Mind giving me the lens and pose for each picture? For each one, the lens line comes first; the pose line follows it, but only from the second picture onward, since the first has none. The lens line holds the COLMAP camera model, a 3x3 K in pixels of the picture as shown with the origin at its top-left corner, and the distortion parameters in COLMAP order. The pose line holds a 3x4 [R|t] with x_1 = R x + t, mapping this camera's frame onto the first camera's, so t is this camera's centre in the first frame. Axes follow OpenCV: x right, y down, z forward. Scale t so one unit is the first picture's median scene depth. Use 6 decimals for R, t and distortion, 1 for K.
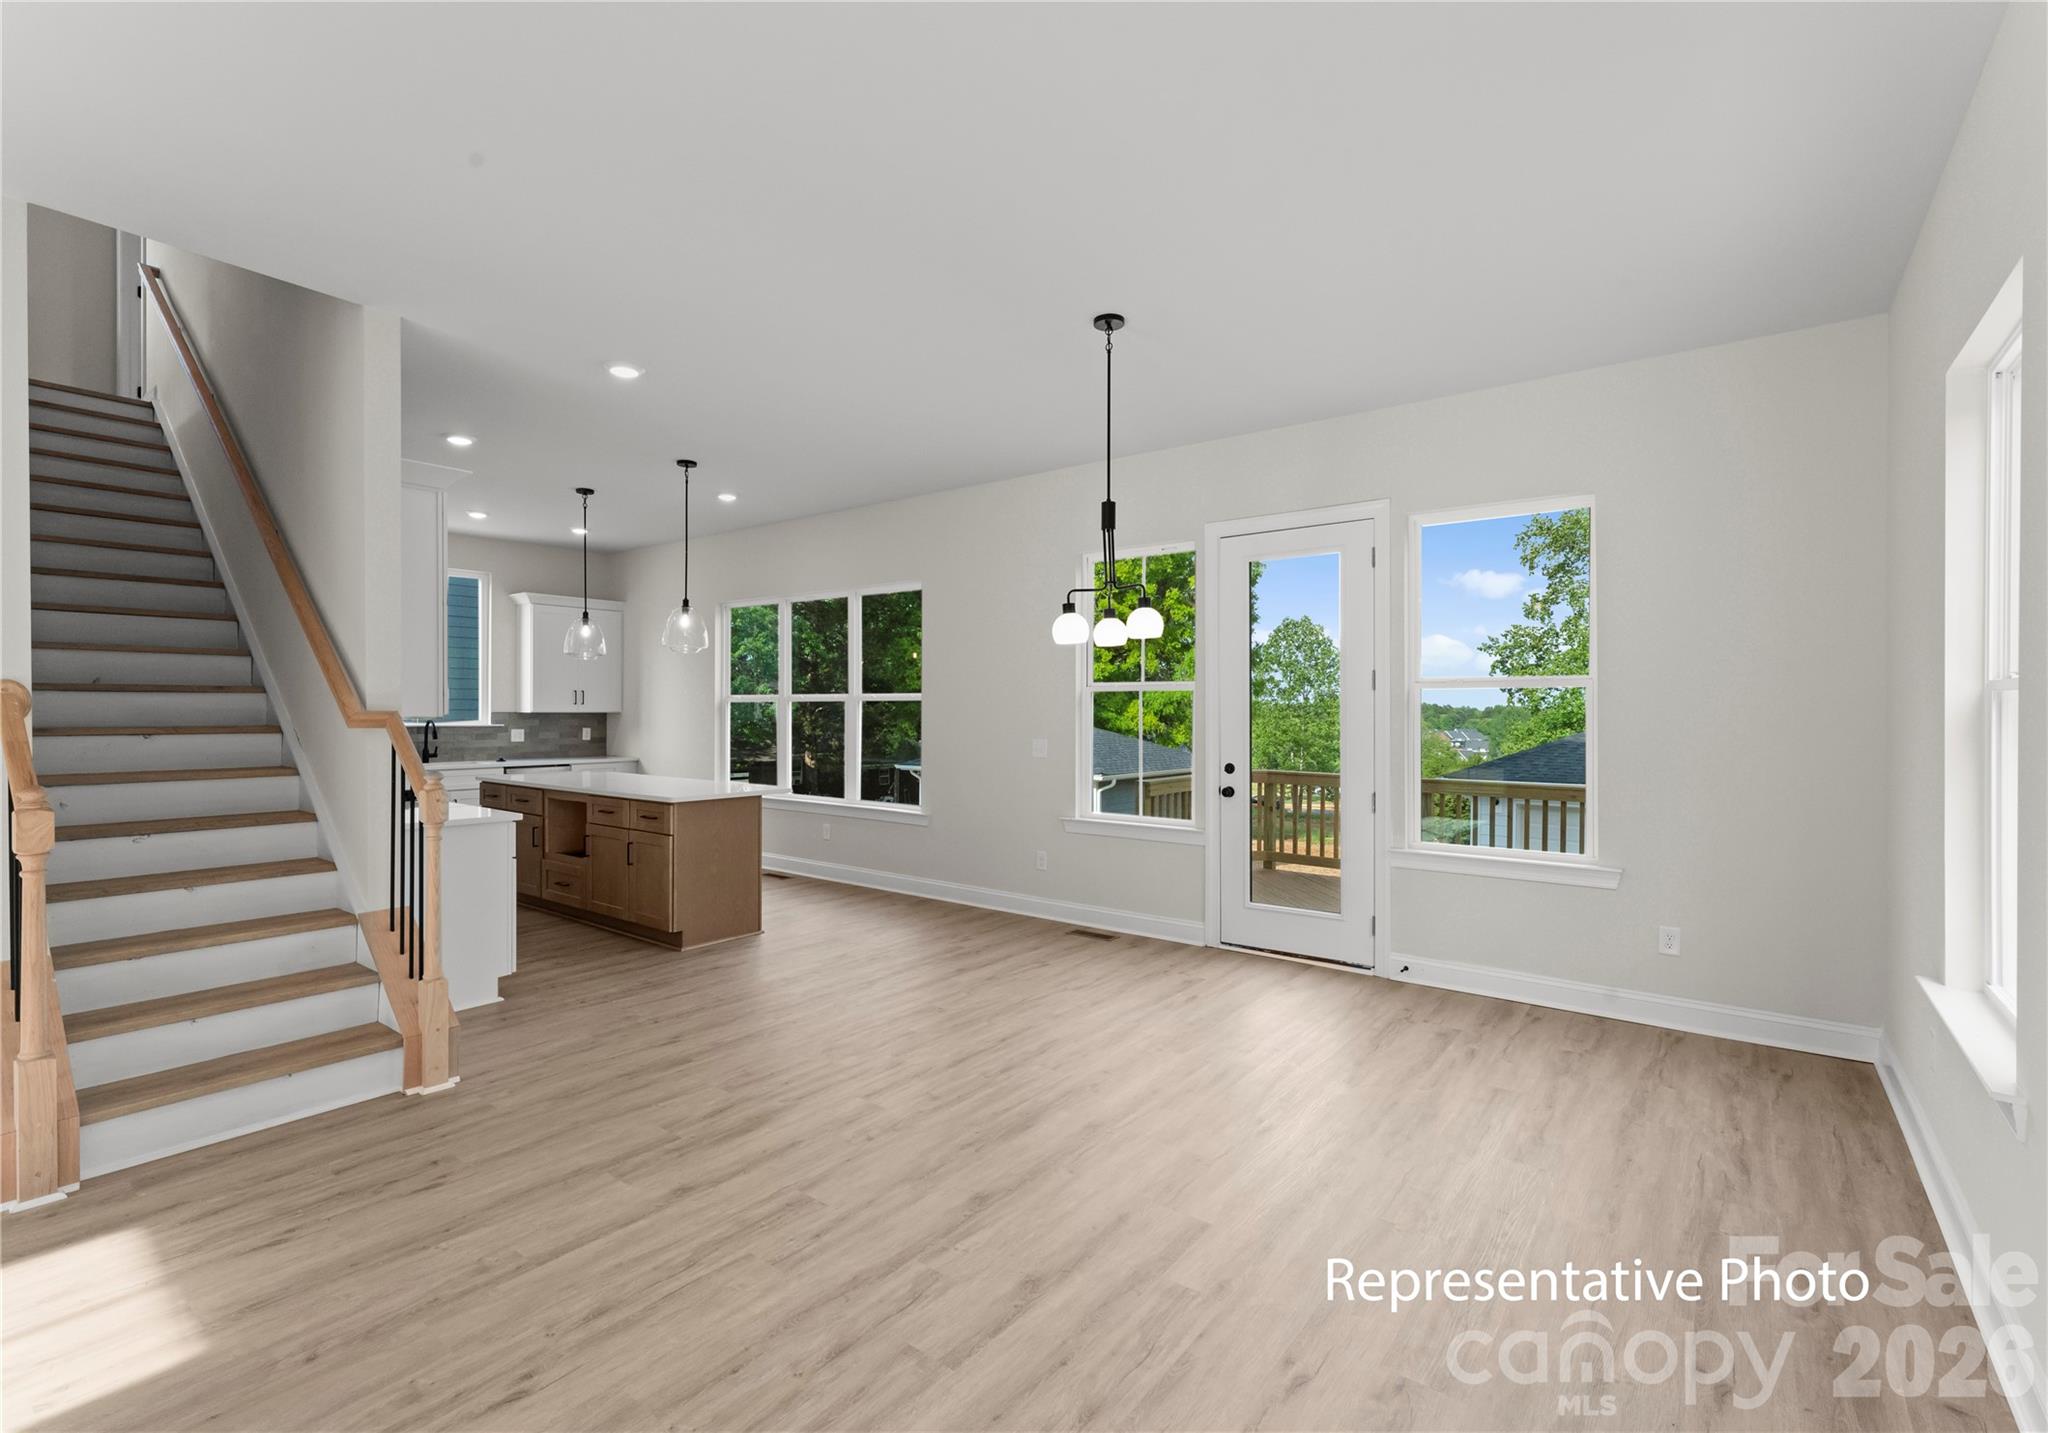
lens RADIAL K [[921.2, 0, 1021.8], [0, 921.2, 718.8], [0, 0, 1]] dist [-0.004125, -0.000328]
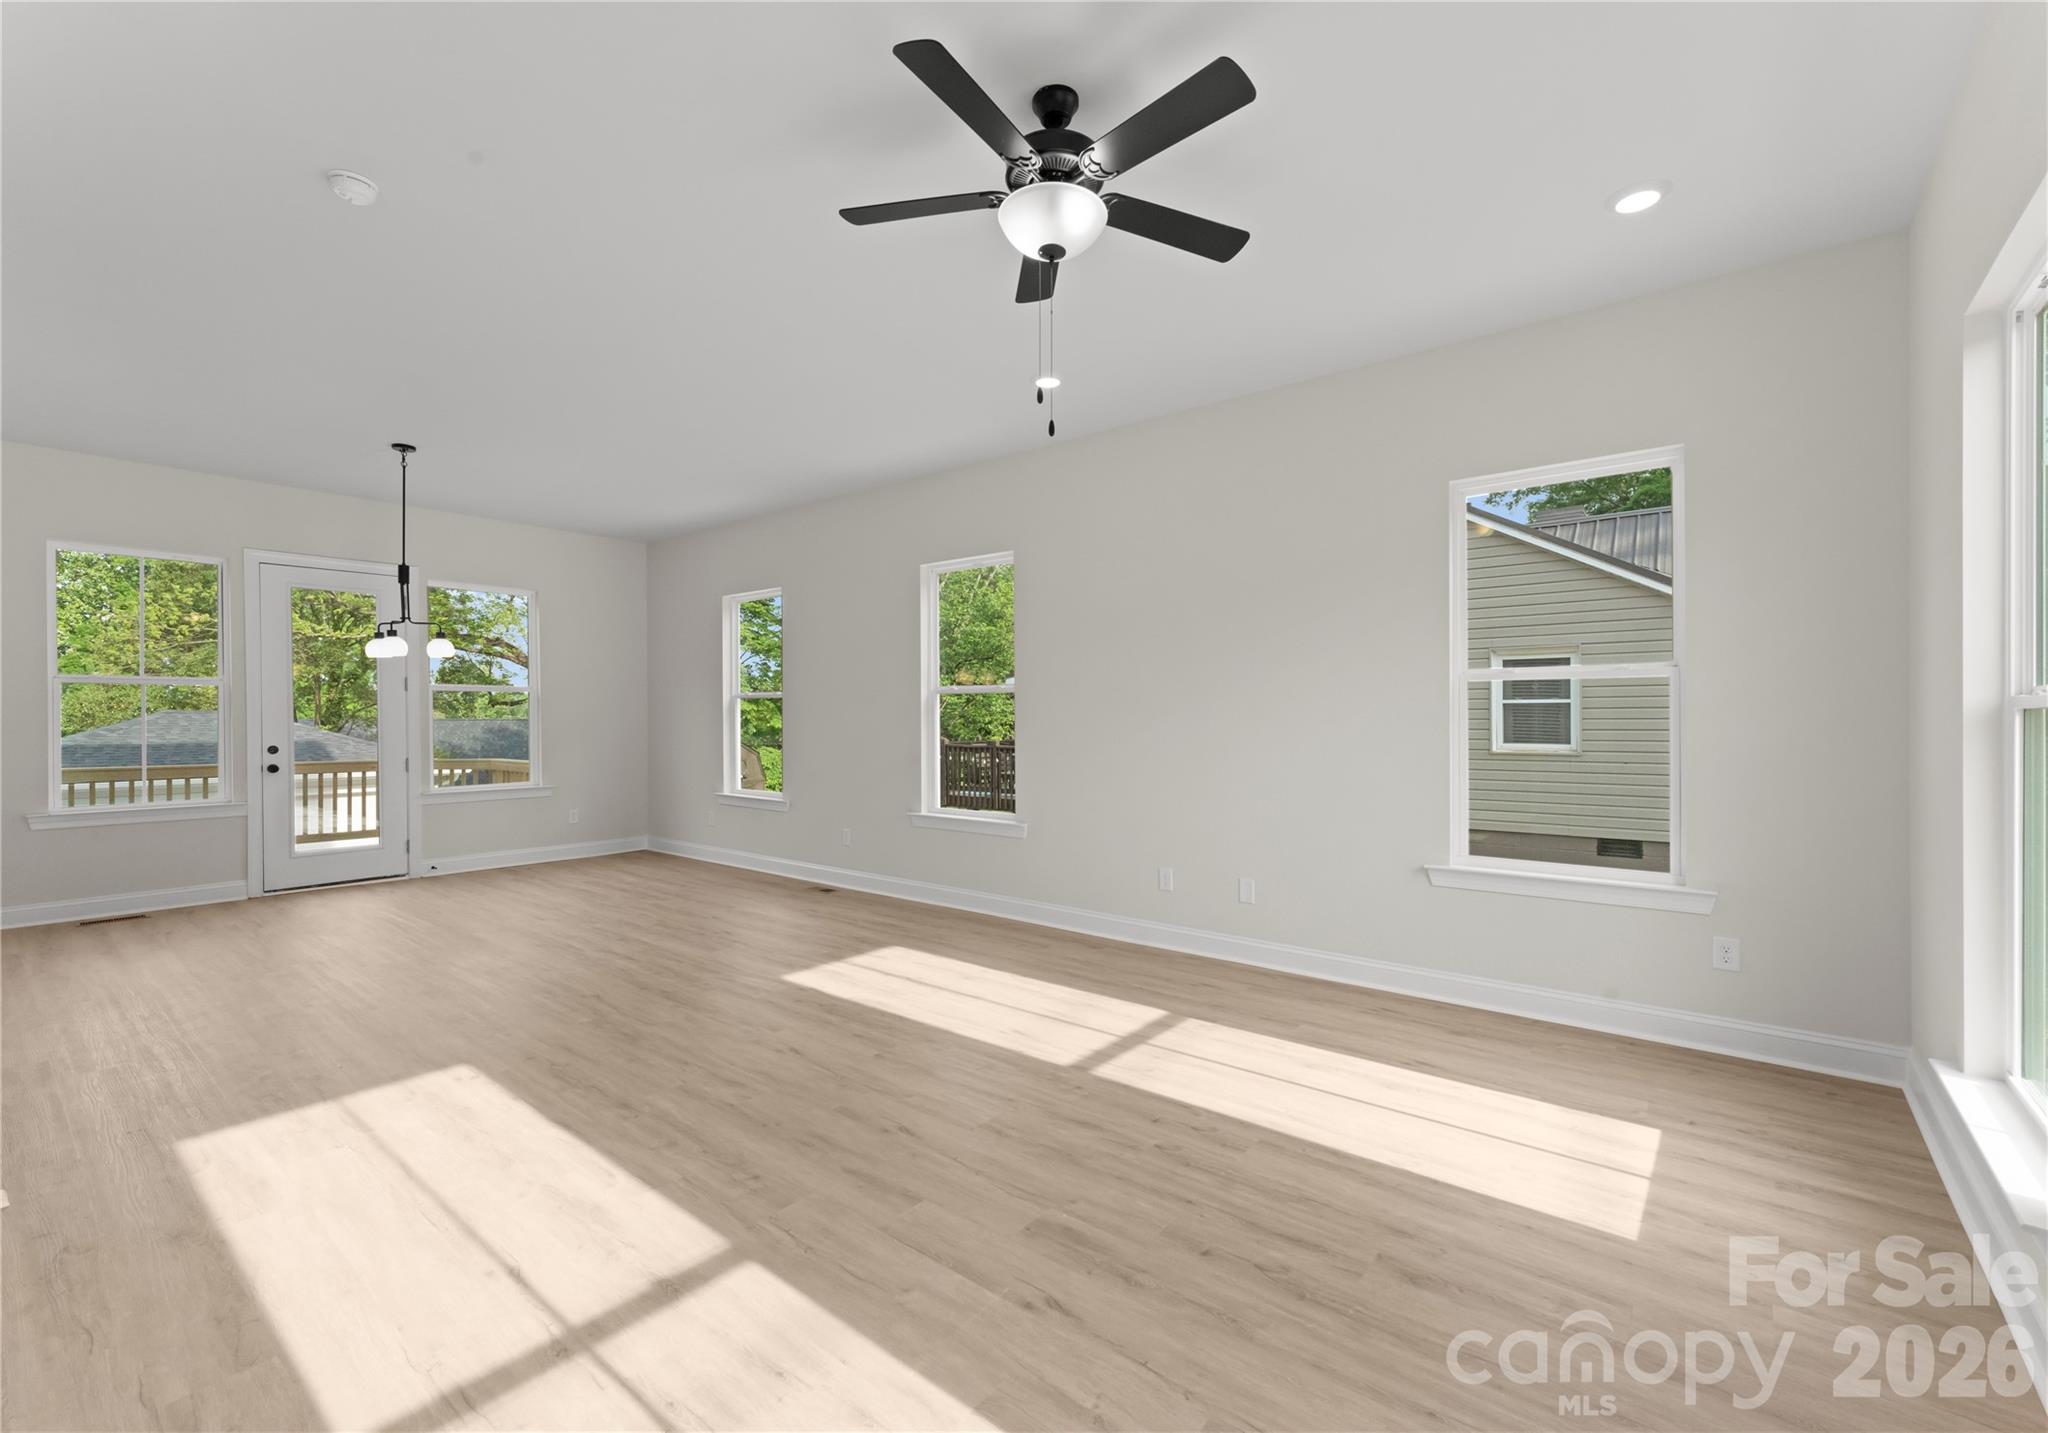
lens RADIAL K [[882.1, 0, 1039.5], [0, 882.1, 706.8], [0, 0, 1]] dist [0.000059, -0.001321]
pose [[-0.003772, 0.006251, 0.999973, -1.423515], [0.013154, 0.999894, -0.006201, 0.024257], [-0.999906, 0.013130, -0.003854, -0.049534]]
